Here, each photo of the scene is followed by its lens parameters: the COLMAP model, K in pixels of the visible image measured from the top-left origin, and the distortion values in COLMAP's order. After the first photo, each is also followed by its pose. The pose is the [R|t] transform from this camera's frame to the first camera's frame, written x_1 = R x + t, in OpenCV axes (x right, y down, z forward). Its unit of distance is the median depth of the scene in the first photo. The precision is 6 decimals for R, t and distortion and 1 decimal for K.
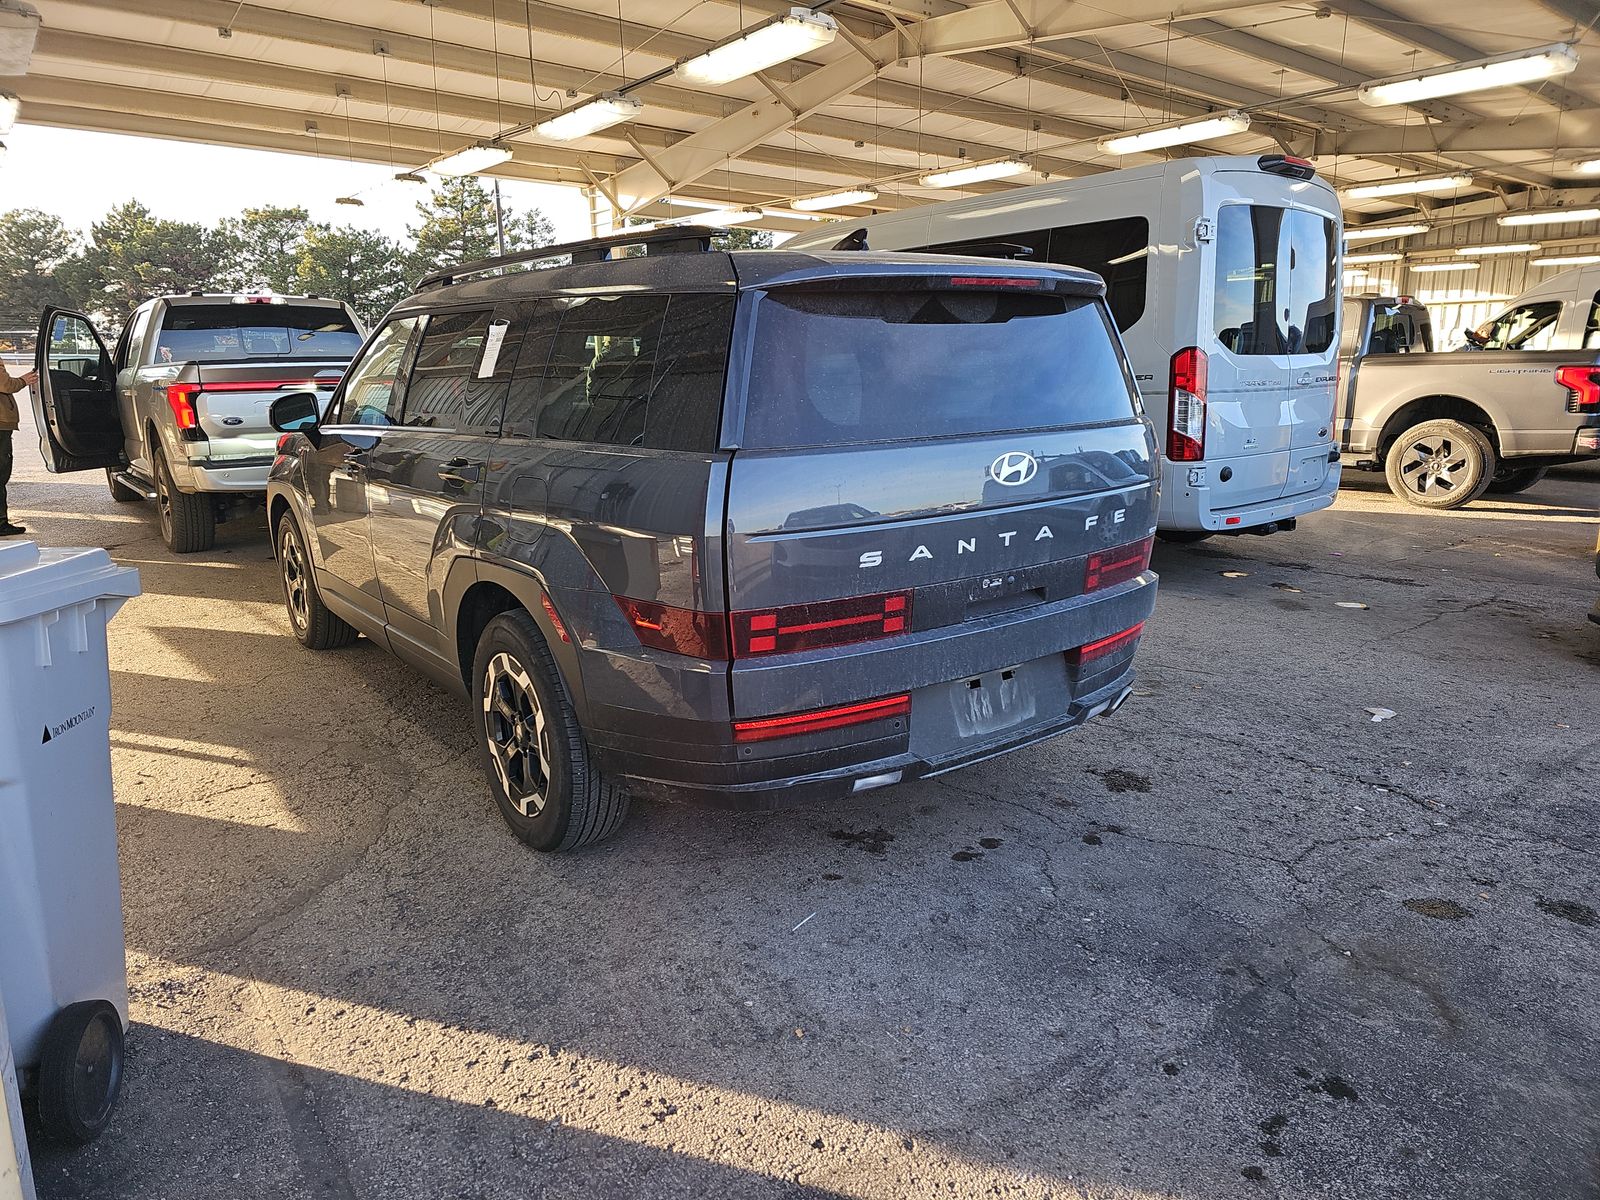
lens RADIAL K [[1047.9, 0, 800.0], [0, 1047.9, 600.0], [0, 0, 1]] dist [0.073201, -0.066979]
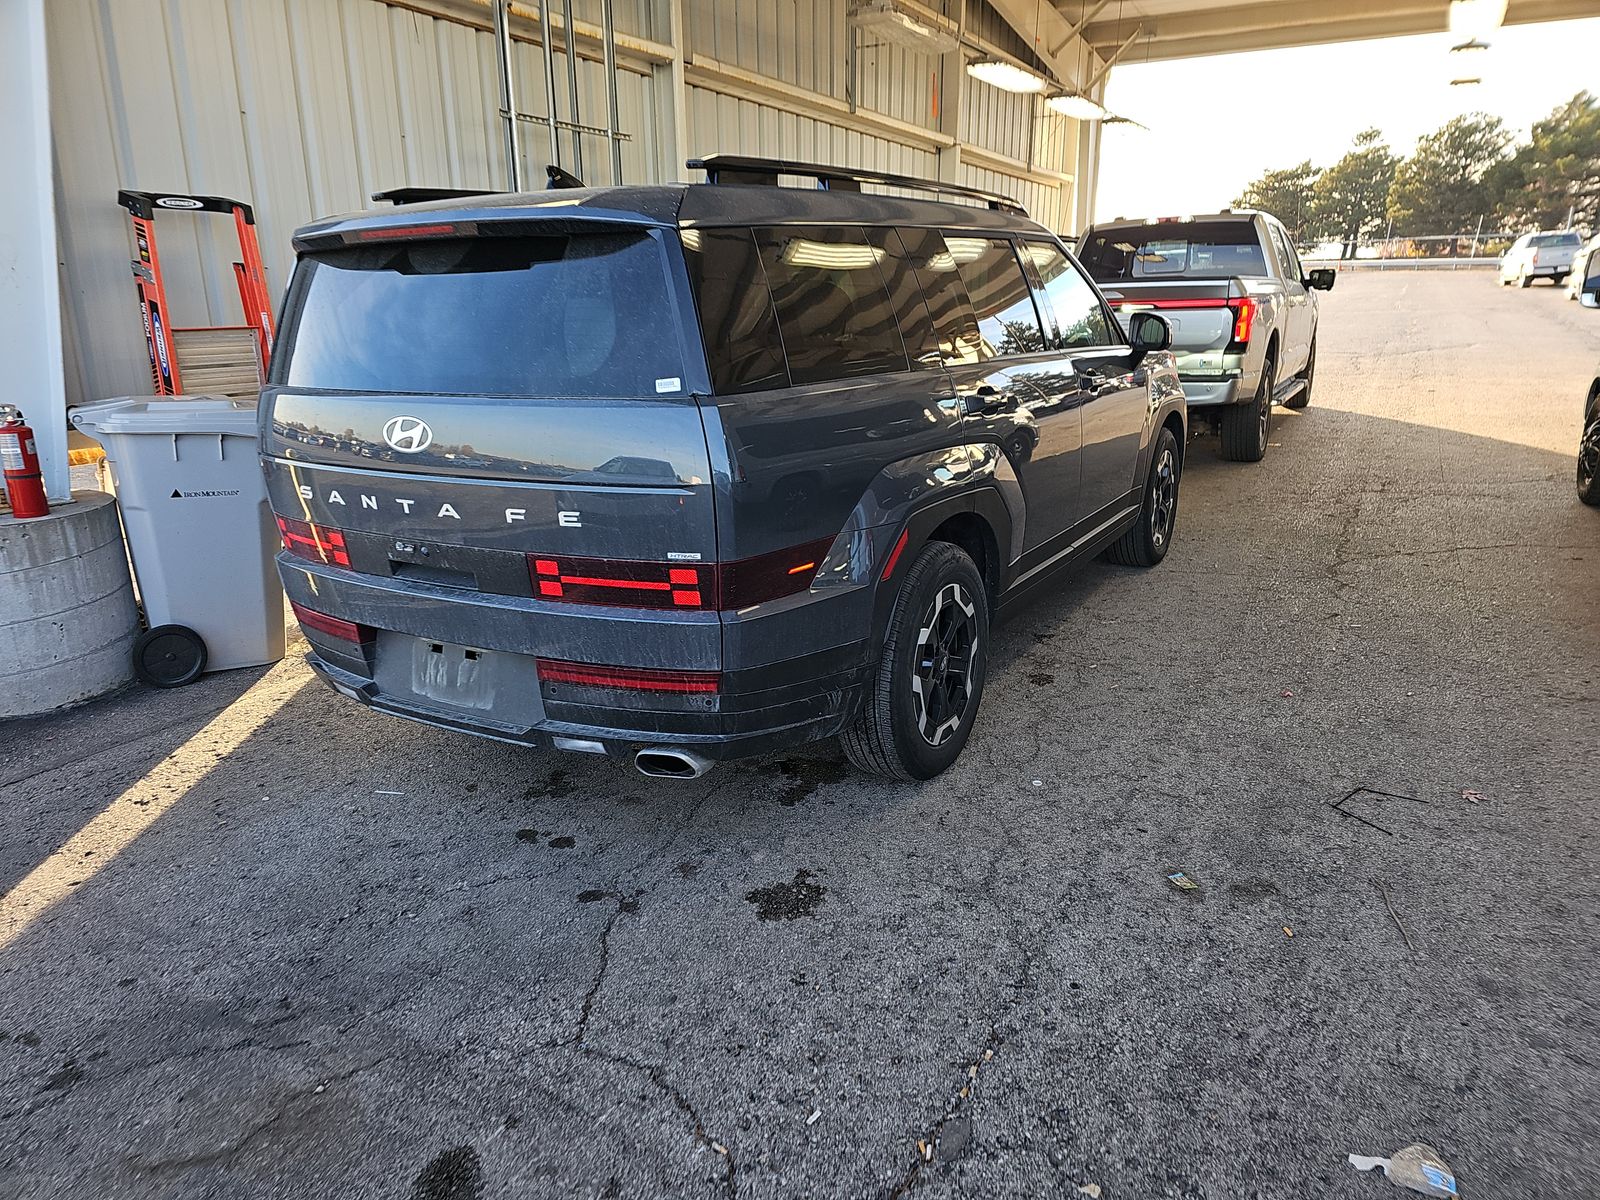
lens RADIAL K [[1042.9, 0, 801.8], [0, 1042.9, 620.7], [0, 0, 1]] dist [0.072858, -0.071137]
pose [[0.385153, 0.279074, -0.879645, 0.556178], [-0.185802, 0.957111, 0.222297, -0.109330], [0.903955, 0.077822, 0.420487, 0.429033]]
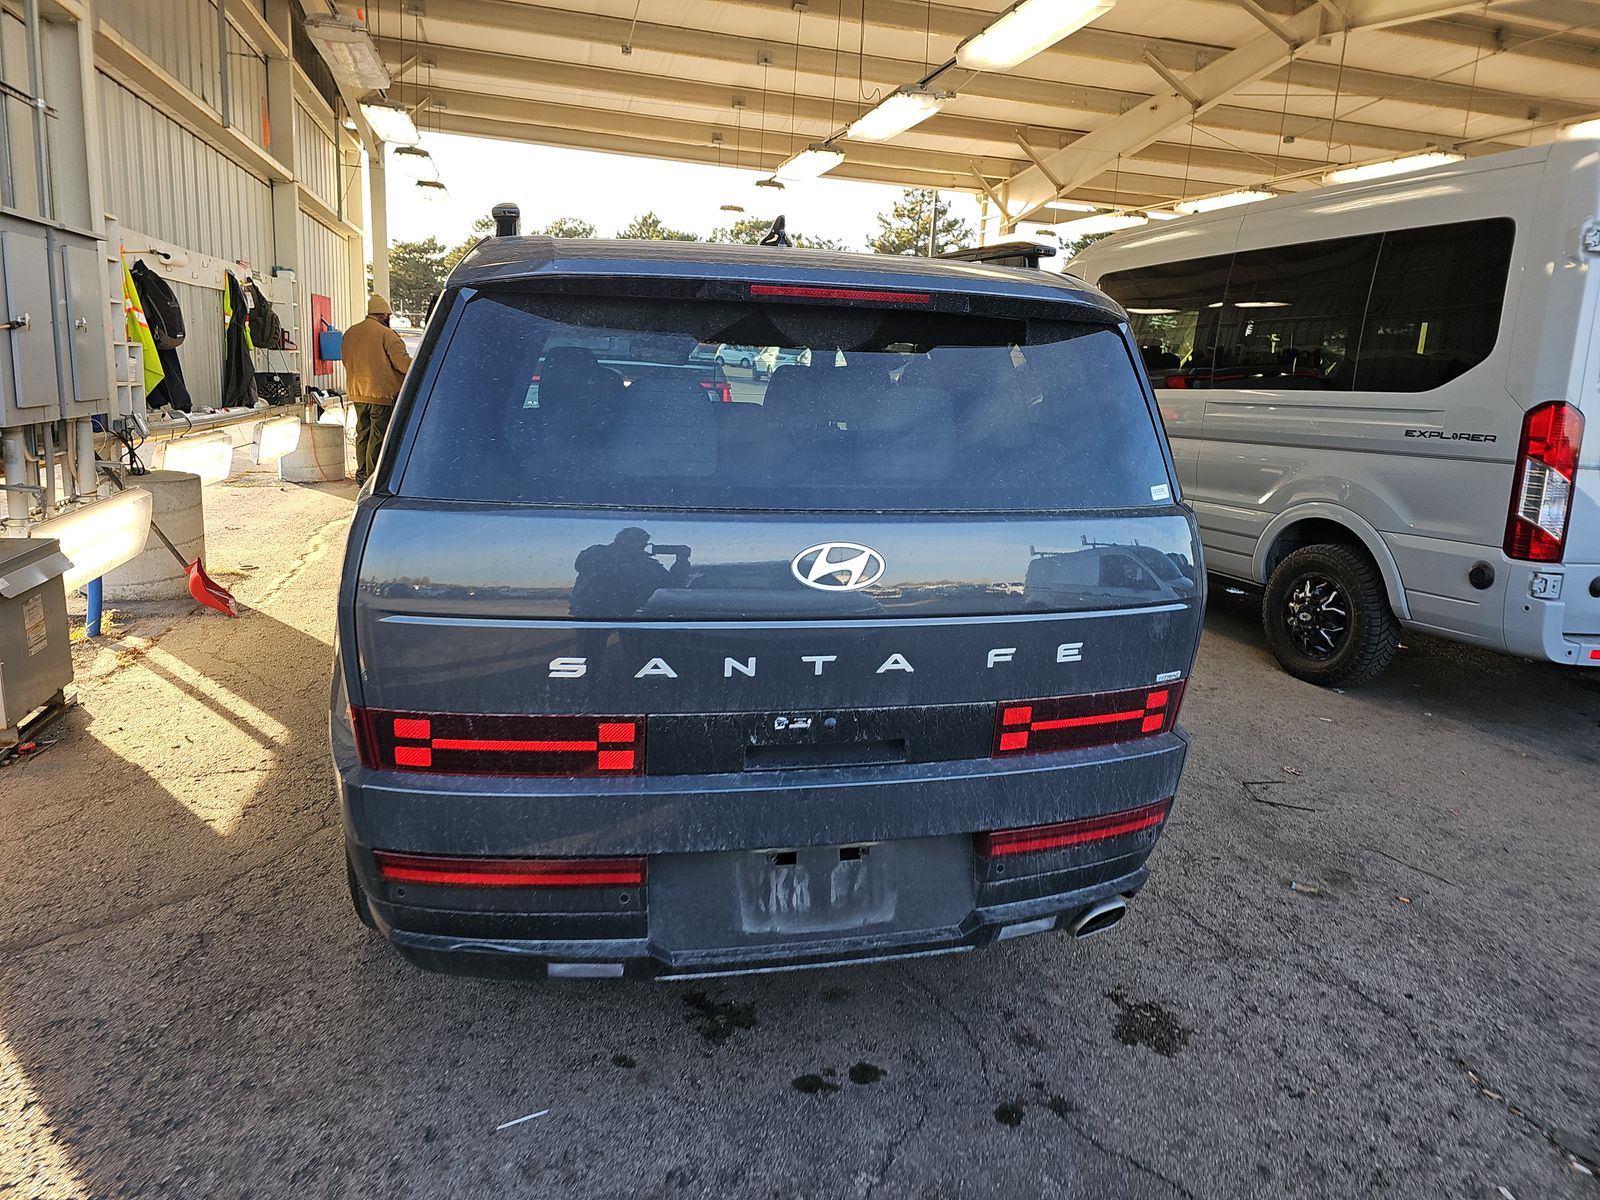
lens RADIAL K [[1051.4, 0, 801.9], [0, 1051.4, 593.3], [0, 0, 1]] dist [0.078643, -0.079352]
pose [[0.915574, 0.139641, -0.377126, 0.200560], [-0.145422, 0.989281, 0.013257, -0.050985], [0.374935, 0.042704, 0.926067, 0.165534]]
